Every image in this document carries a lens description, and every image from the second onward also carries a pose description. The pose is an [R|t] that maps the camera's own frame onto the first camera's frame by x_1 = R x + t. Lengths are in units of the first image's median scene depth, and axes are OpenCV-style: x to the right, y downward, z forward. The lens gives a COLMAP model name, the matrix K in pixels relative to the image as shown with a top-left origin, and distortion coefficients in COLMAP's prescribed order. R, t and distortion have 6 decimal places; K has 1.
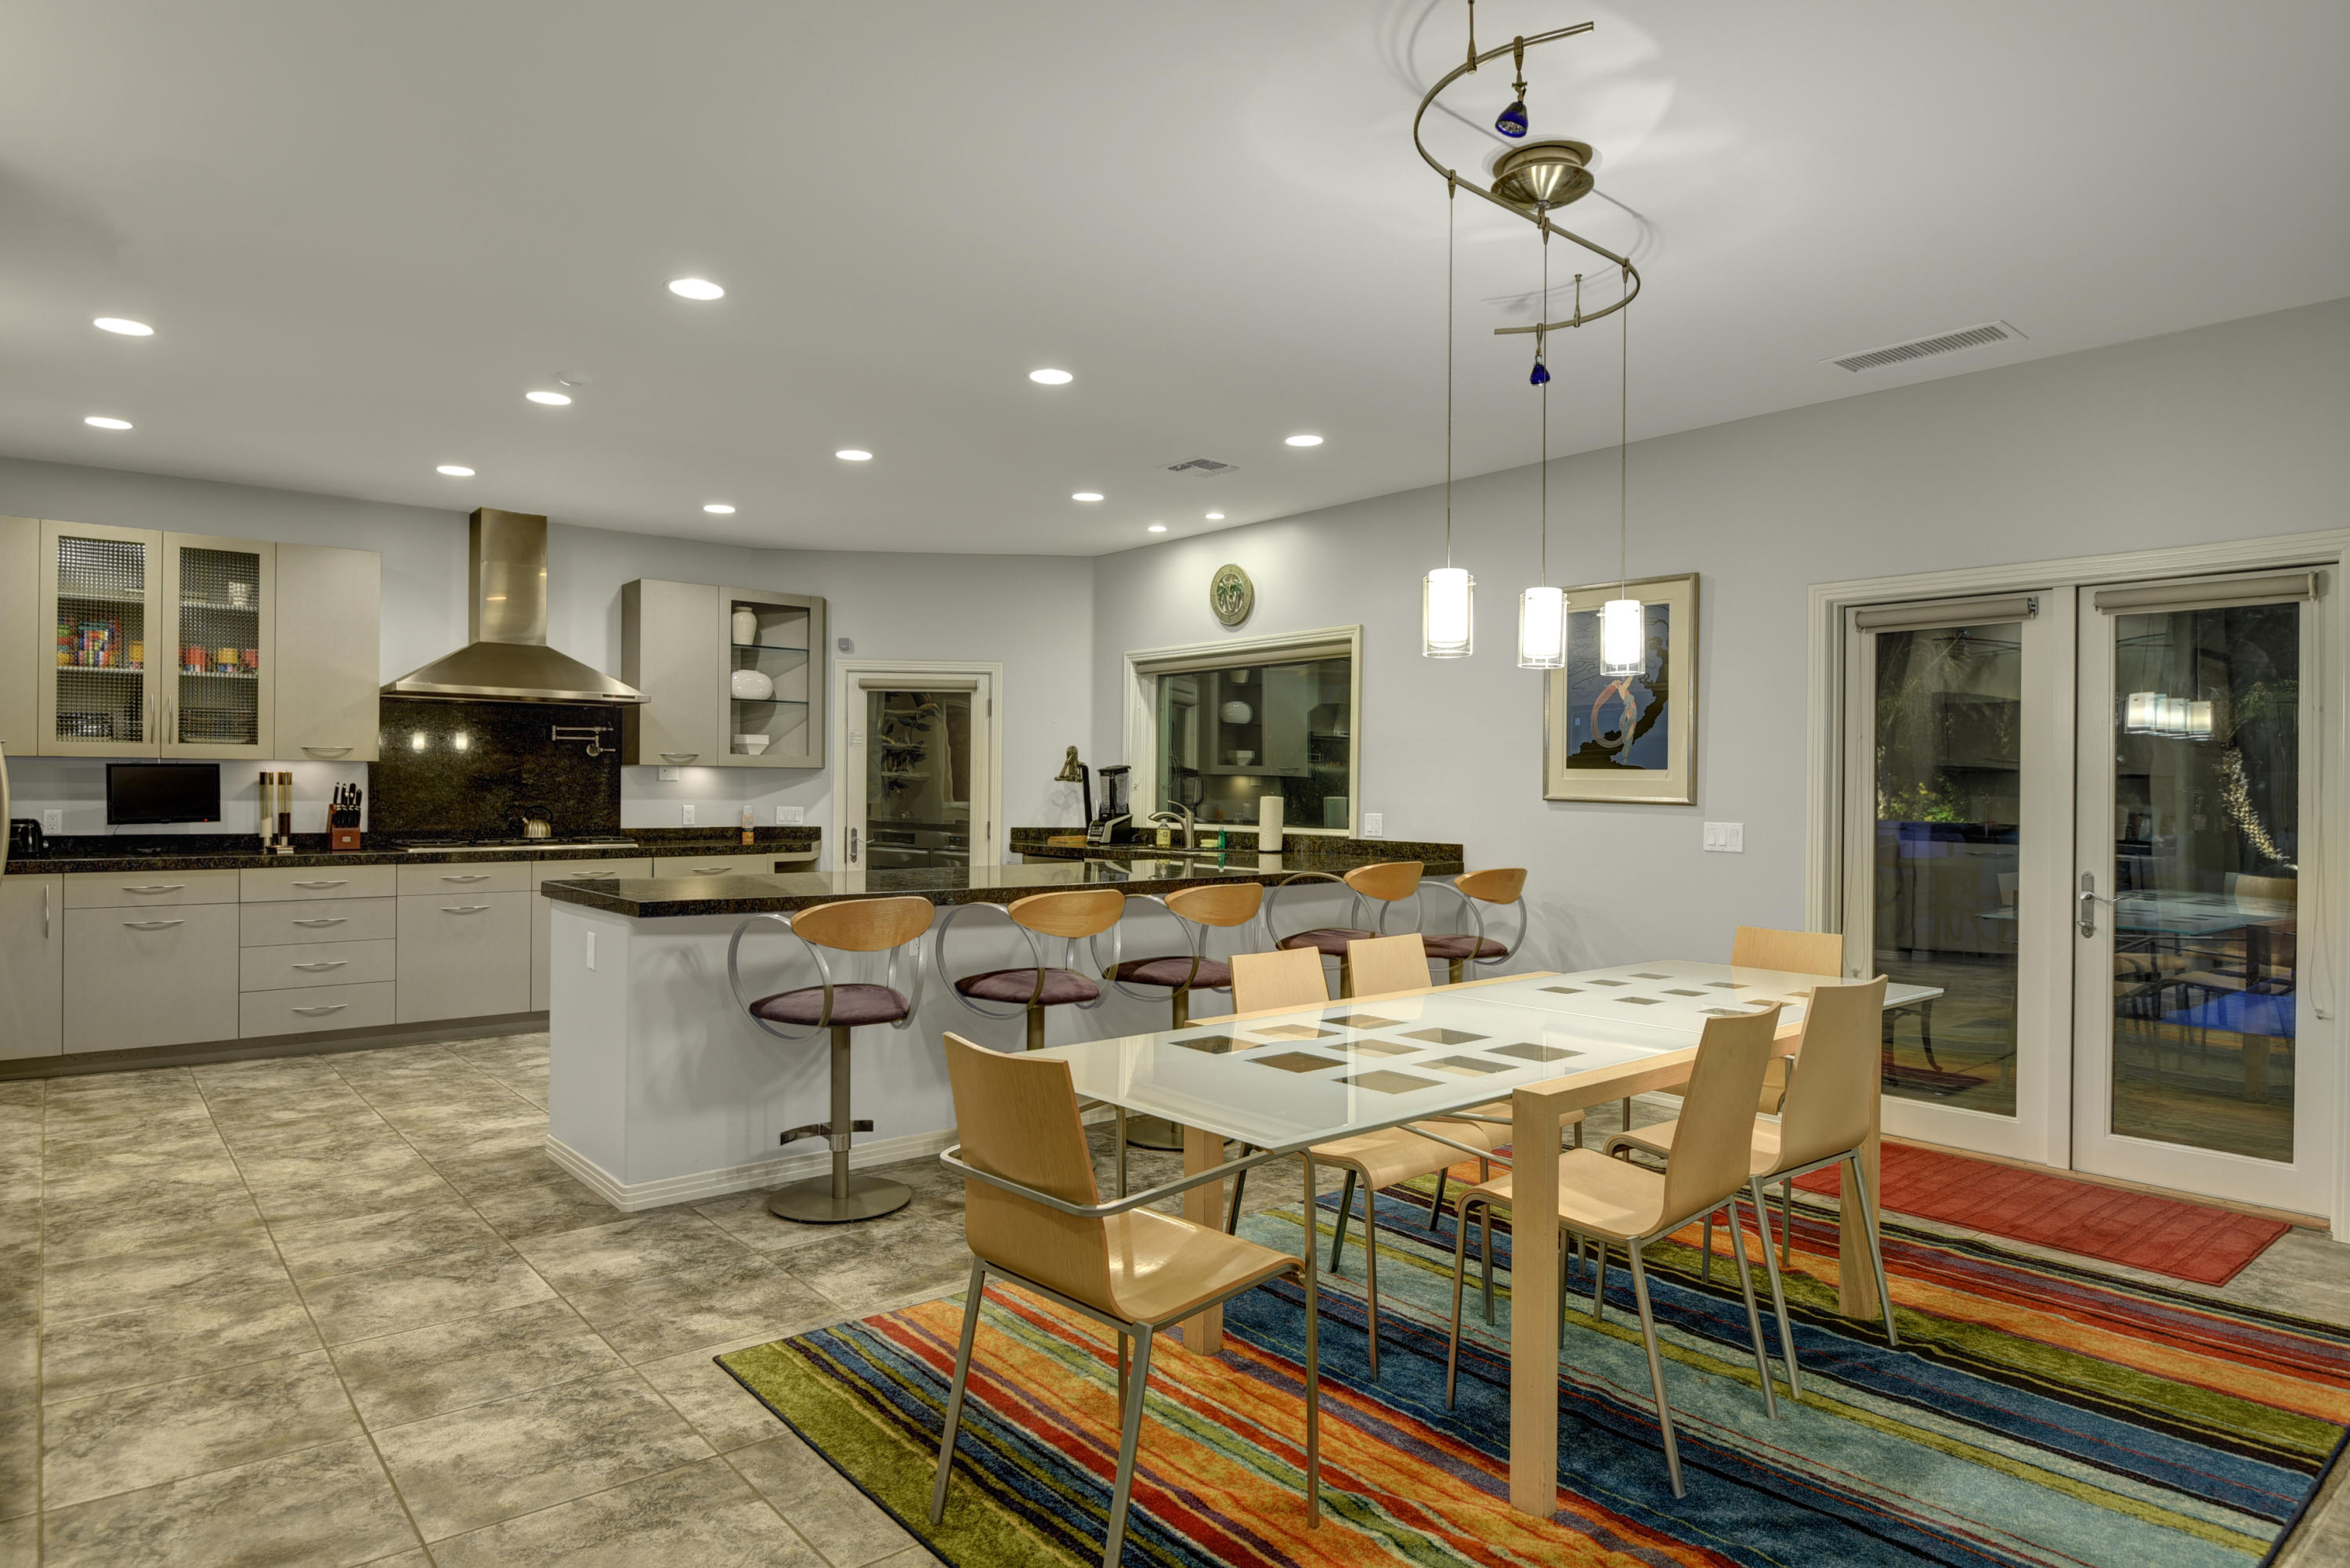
lens RADIAL K [[1339.8, 0, 1168.4], [0, 1339.8, 786.9], [0, 0, 1]] dist [-0.035534, -0.002238]
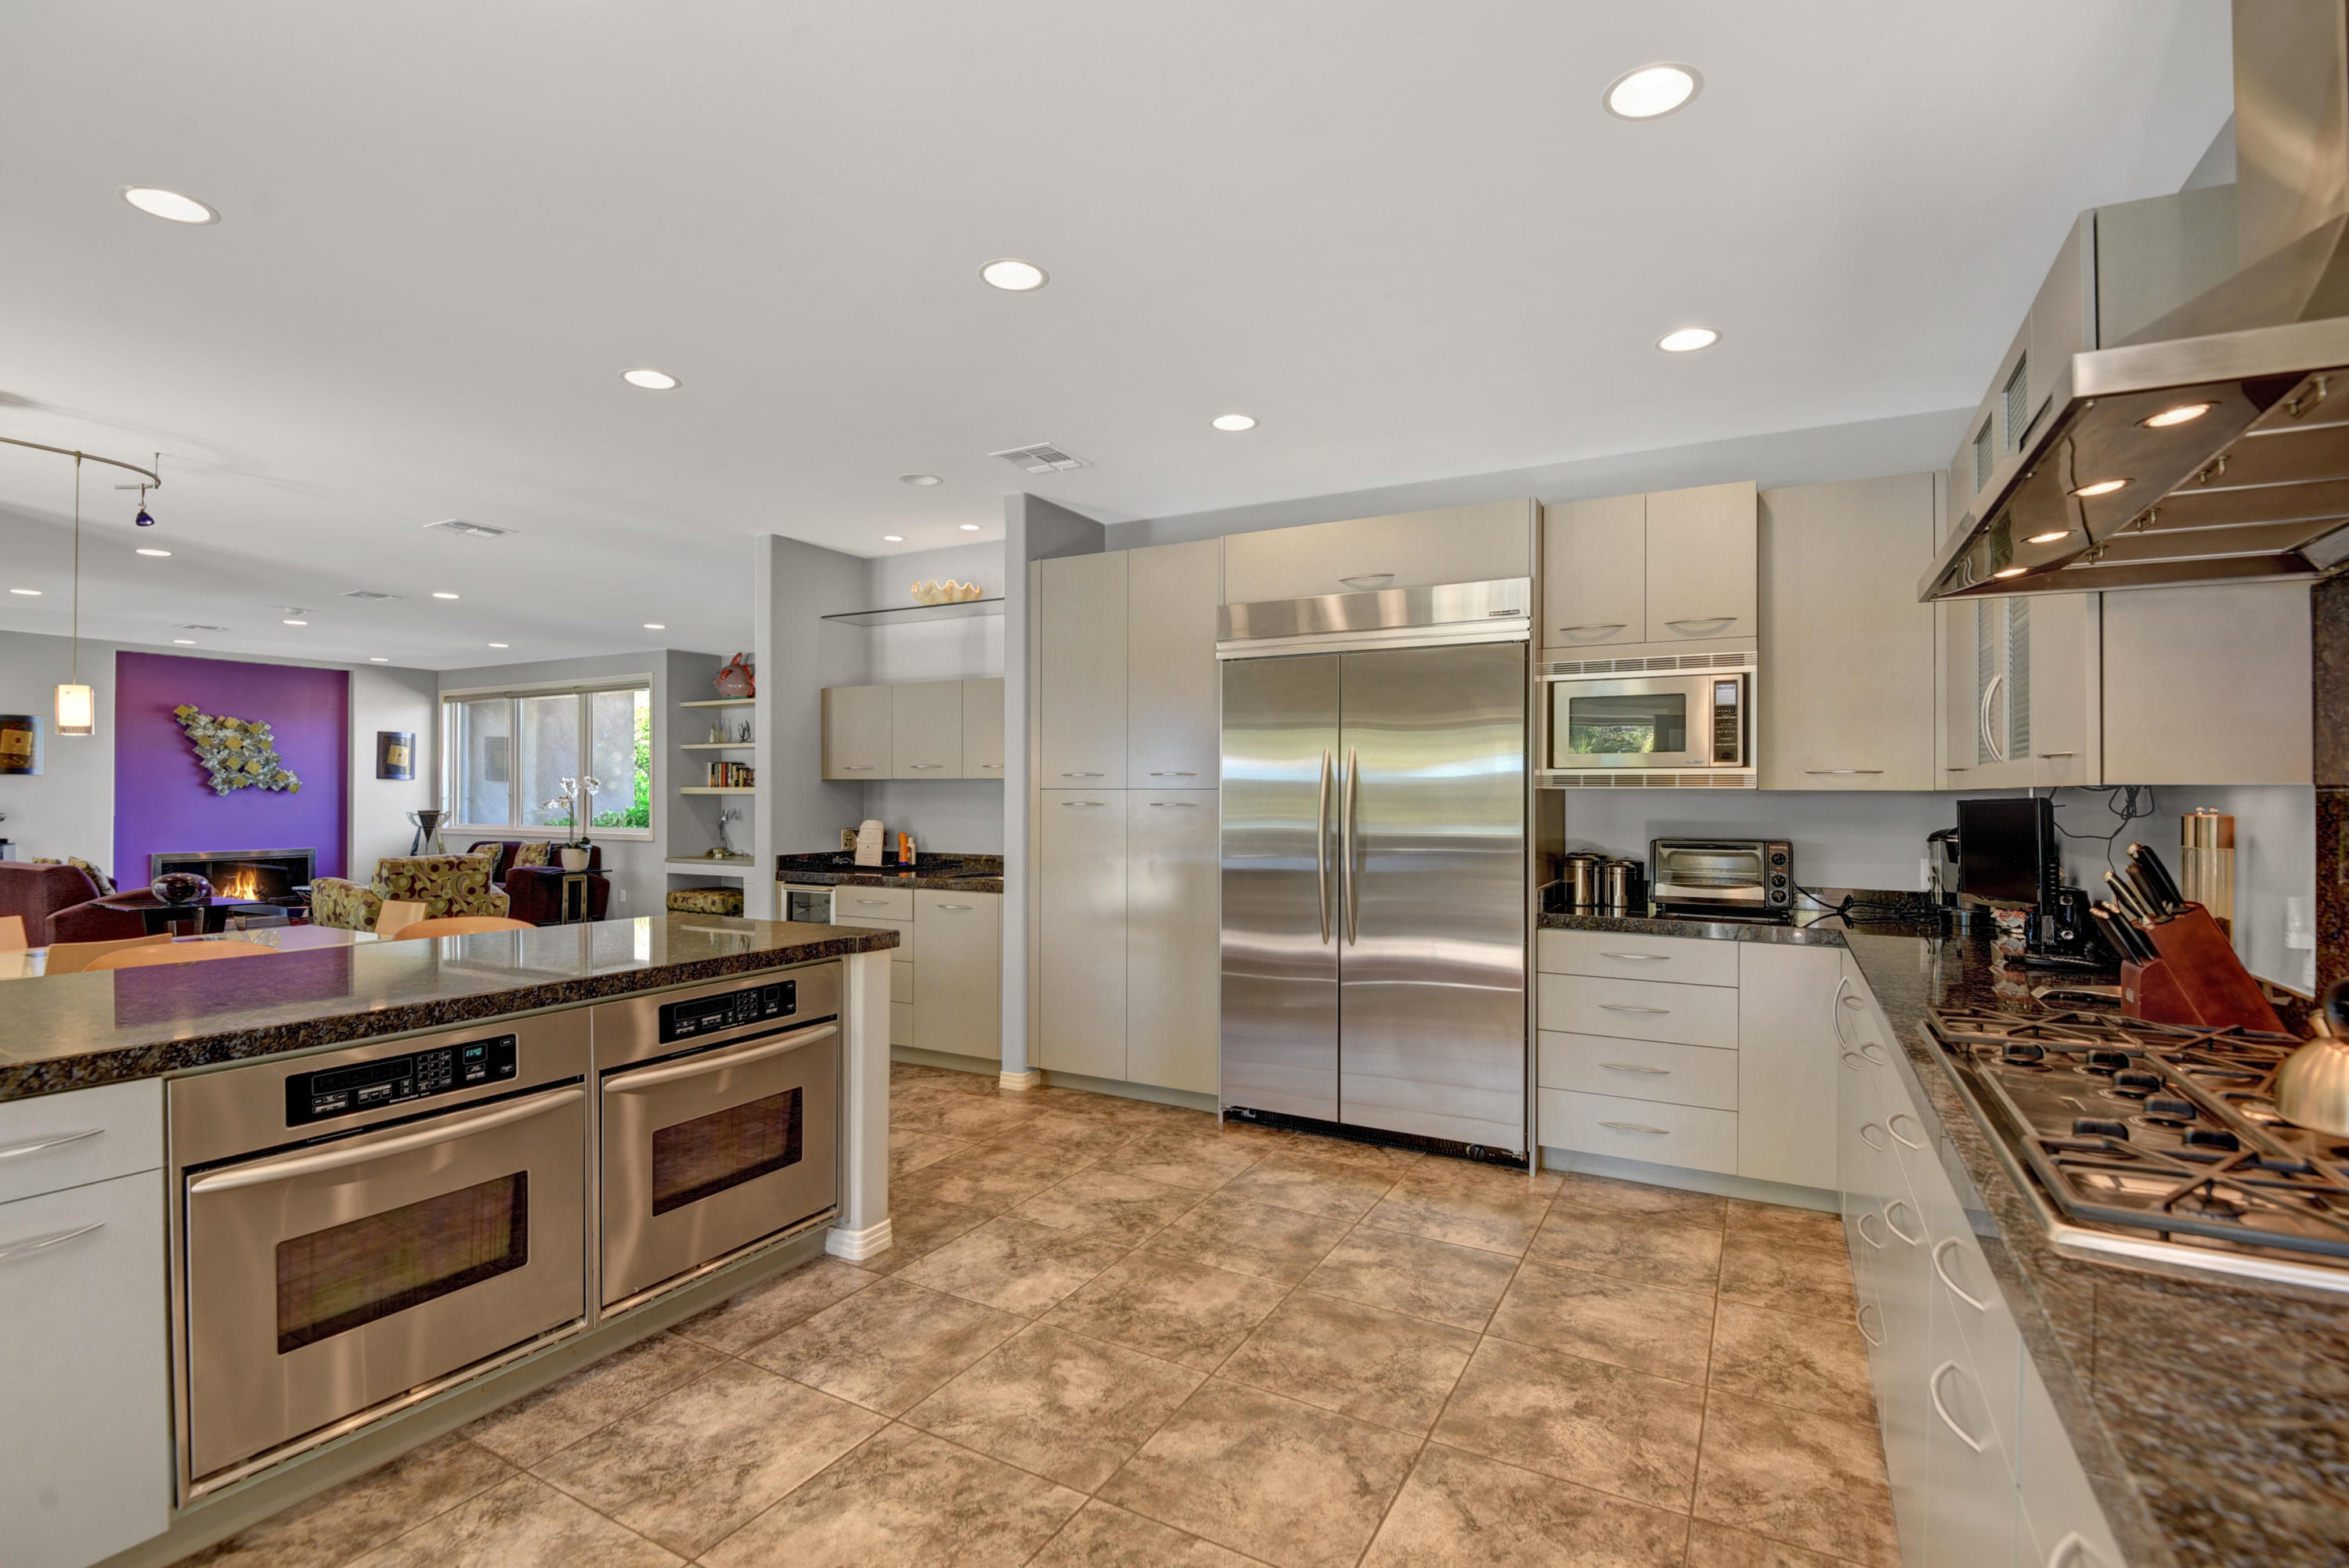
lens RADIAL K [[1073.1, 0, 1182.2], [0, 1073.1, 791.0], [0, 0, 1]] dist [-0.018884, -0.004931]
pose [[-0.929060, -0.015254, -0.369614, -0.270202], [-0.014210, 0.999884, -0.005547, -0.015068], [0.369656, 0.000099, -0.929169, 1.225617]]
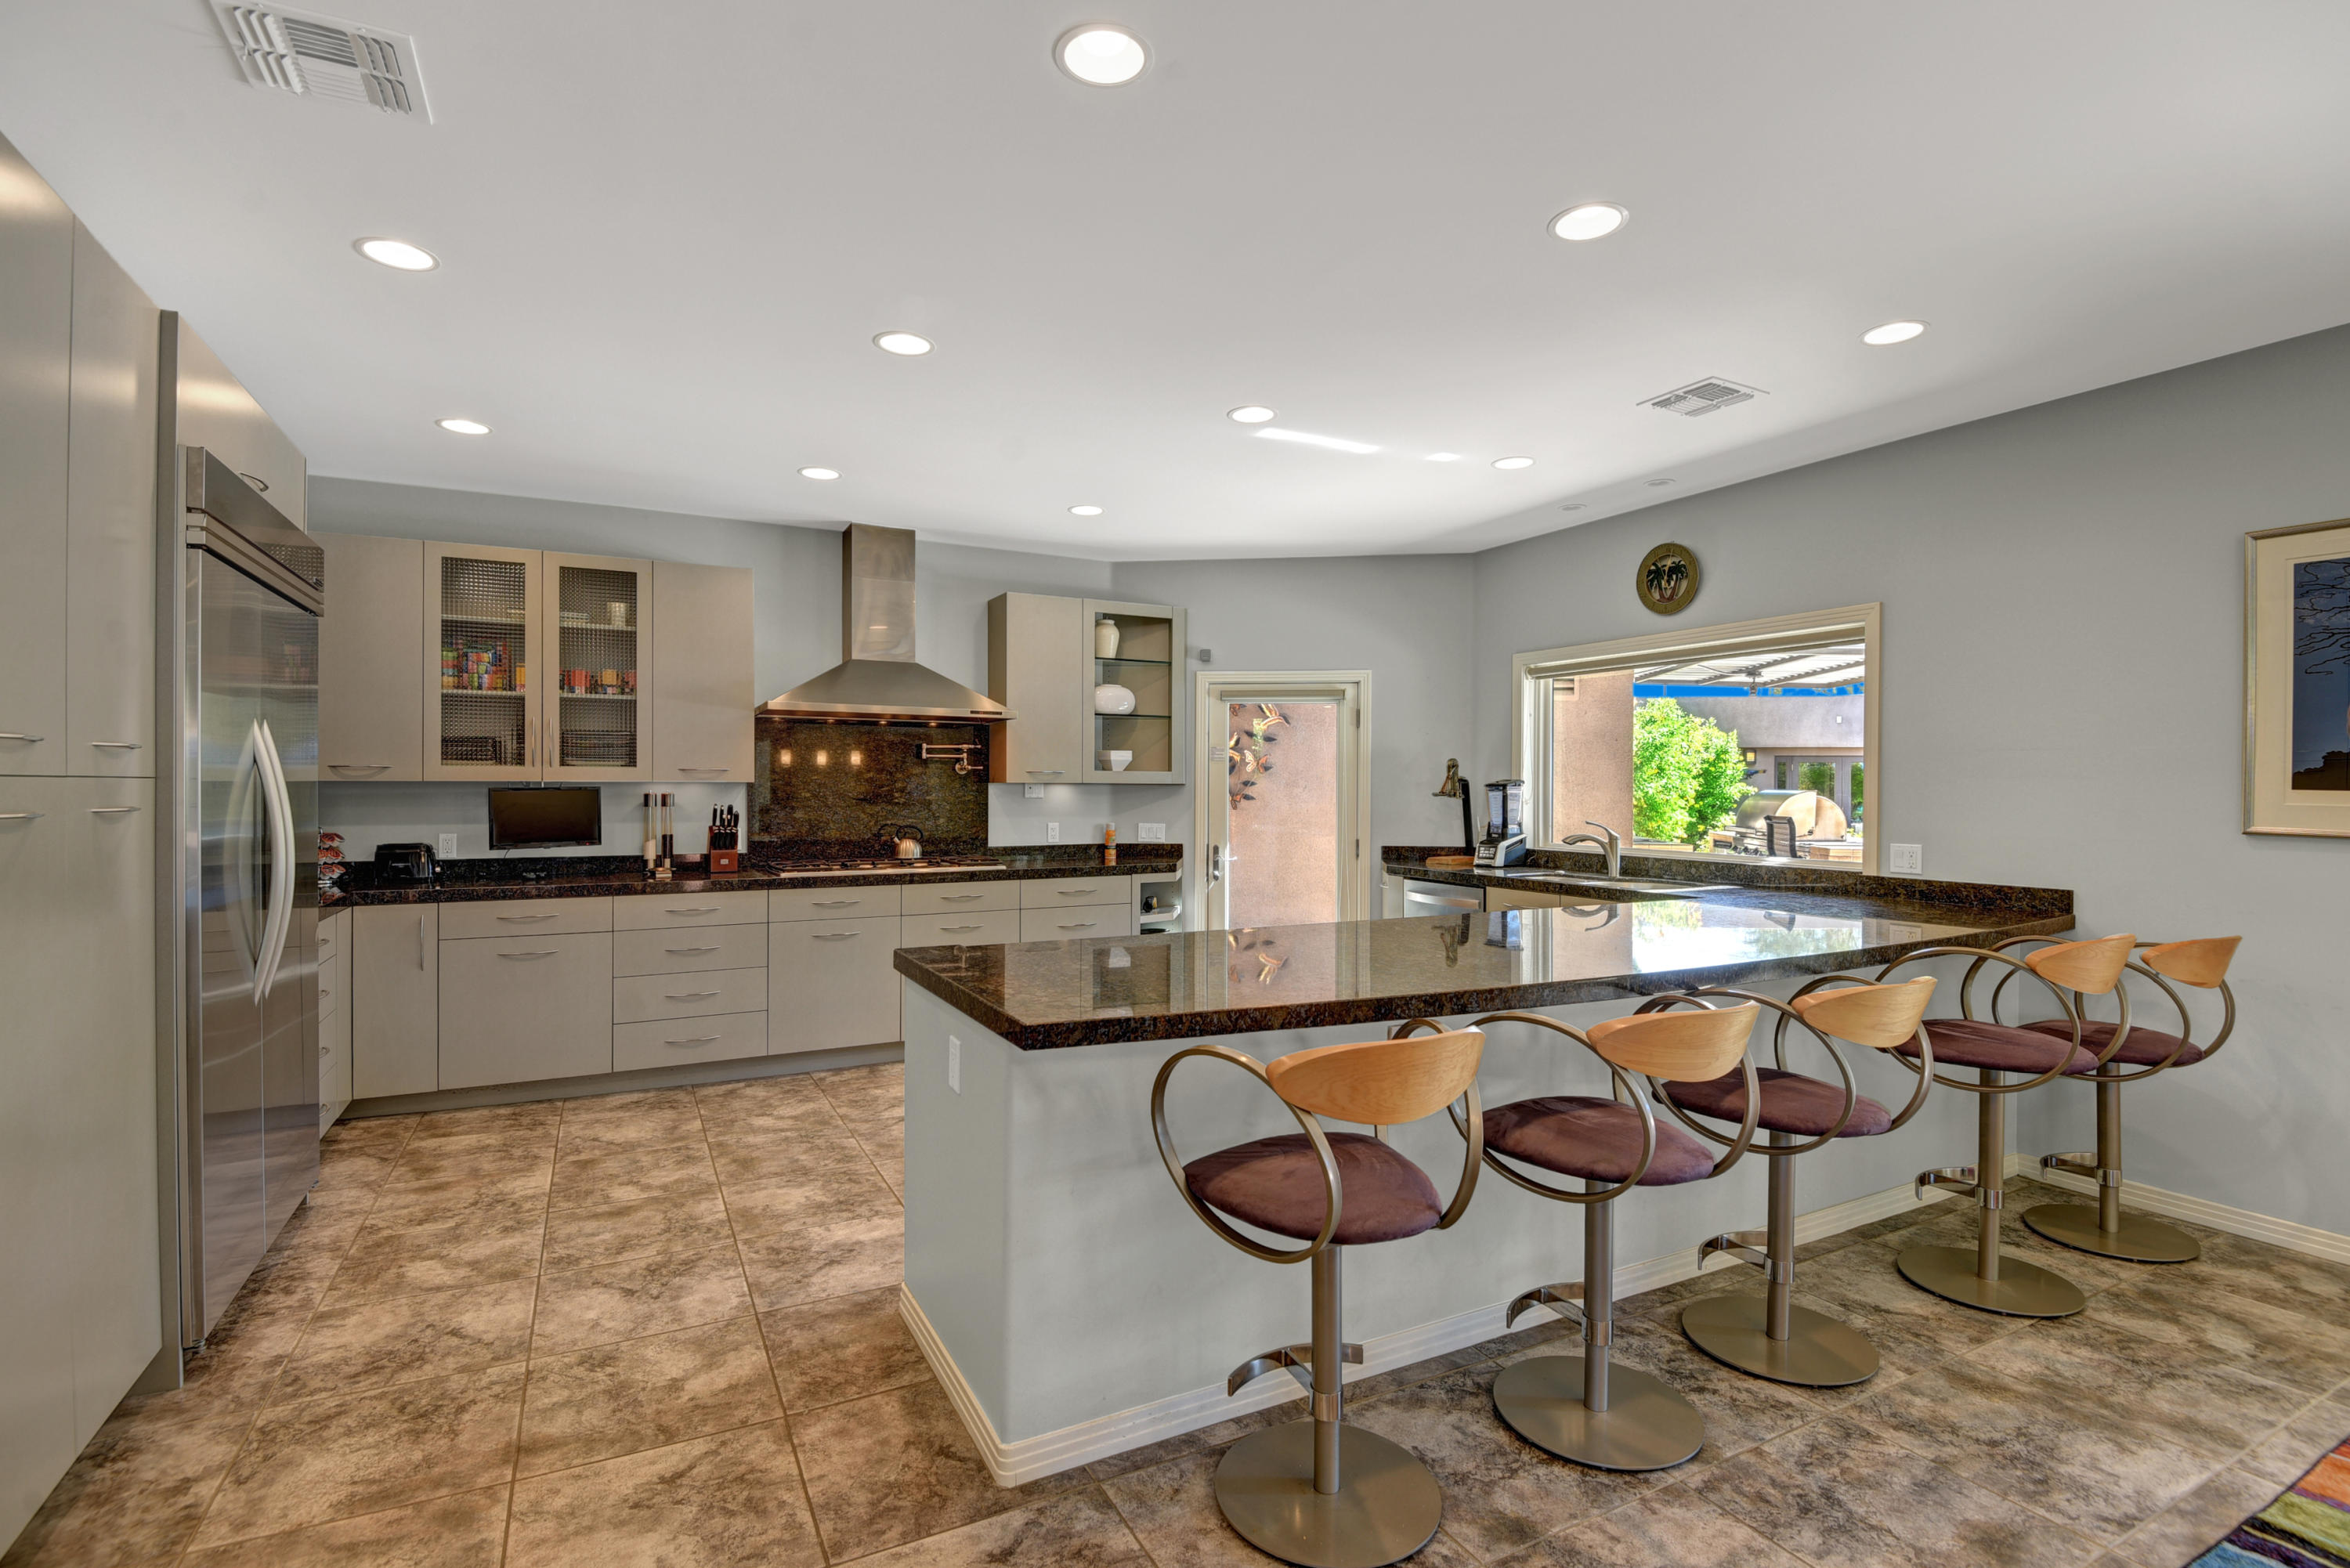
lens RADIAL K [[1073.6, 0, 1166.6], [0, 1073.6, 780.6], [0, 0, 1]] dist [-0.018884, -0.004931]
pose [[0.975459, -0.005052, -0.220122, -0.130269], [0.003747, 0.999973, -0.006345, -0.015234], [0.220148, 0.005365, 0.975452, 0.307552]]
